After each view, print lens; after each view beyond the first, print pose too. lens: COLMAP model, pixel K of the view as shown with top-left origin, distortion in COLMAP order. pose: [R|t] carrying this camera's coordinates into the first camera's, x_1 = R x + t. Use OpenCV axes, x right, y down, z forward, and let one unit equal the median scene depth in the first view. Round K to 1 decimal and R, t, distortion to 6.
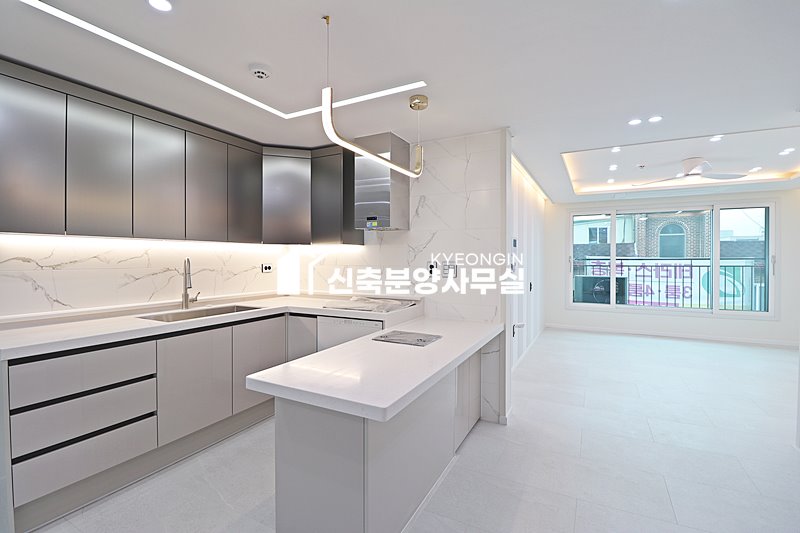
lens RADIAL K [[367.9, 0, 411.8], [0, 367.9, 262.3], [0, 0, 1]] dist [-0.011206, -0.001367]
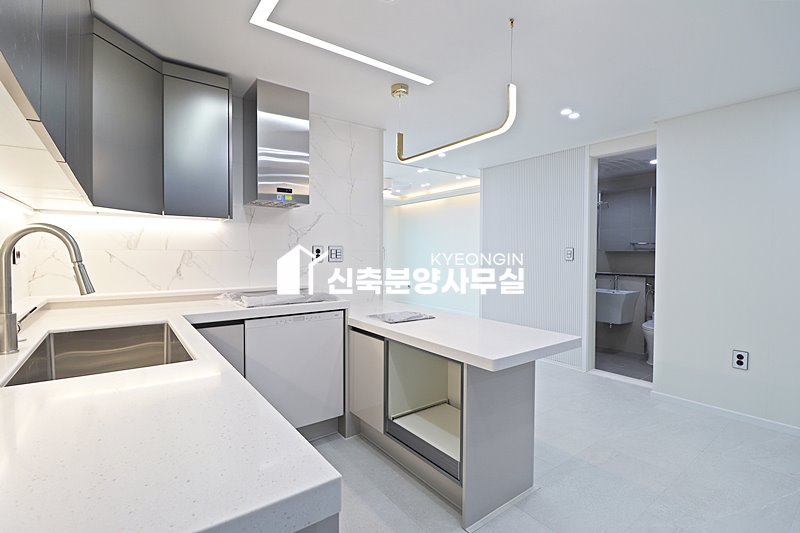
lens RADIAL K [[367.9, 0, 402.9], [0, 367.9, 262.3], [0, 0, 1]] dist [-0.011206, -0.001367]
pose [[0.455370, -0.021515, 0.890042, -0.298838], [0.000676, 0.999716, 0.023820, 0.008006], [-0.890302, -0.010246, 0.455255, 0.168848]]
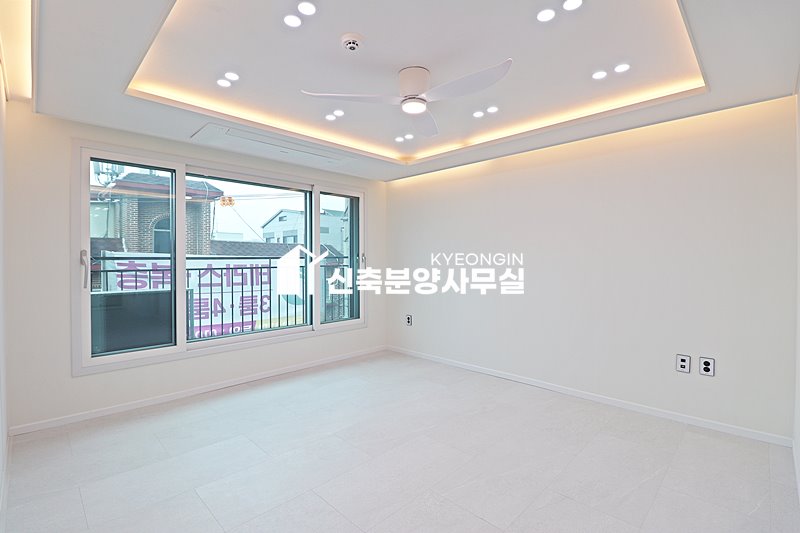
lens RADIAL K [[367.9, 0, 400.5], [0, 367.9, 258.9], [0, 0, 1]] dist [-0.011206, -0.001367]
pose [[0.308916, -0.001722, 0.951088, 0.143146], [0.011673, 0.999930, -0.001981, -0.002003], [-0.951018, 0.011714, 0.308915, 0.517470]]
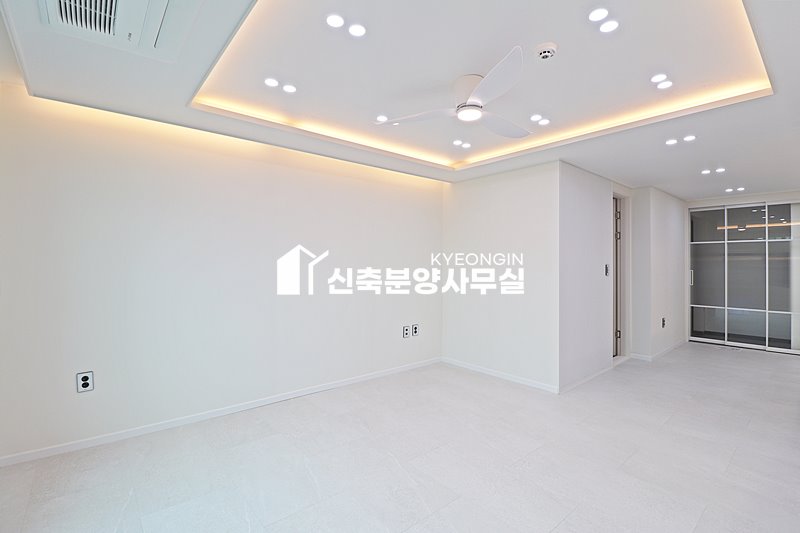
lens RADIAL K [[367.9, 0, 409.8], [0, 367.9, 261.6], [0, 0, 1]] dist [-0.011206, -0.001367]
pose [[-0.926840, -0.001751, 0.375452, 0.388138], [0.001007, 0.999974, 0.007148, -0.008891], [-0.375455, 0.007003, -0.926814, 0.941414]]
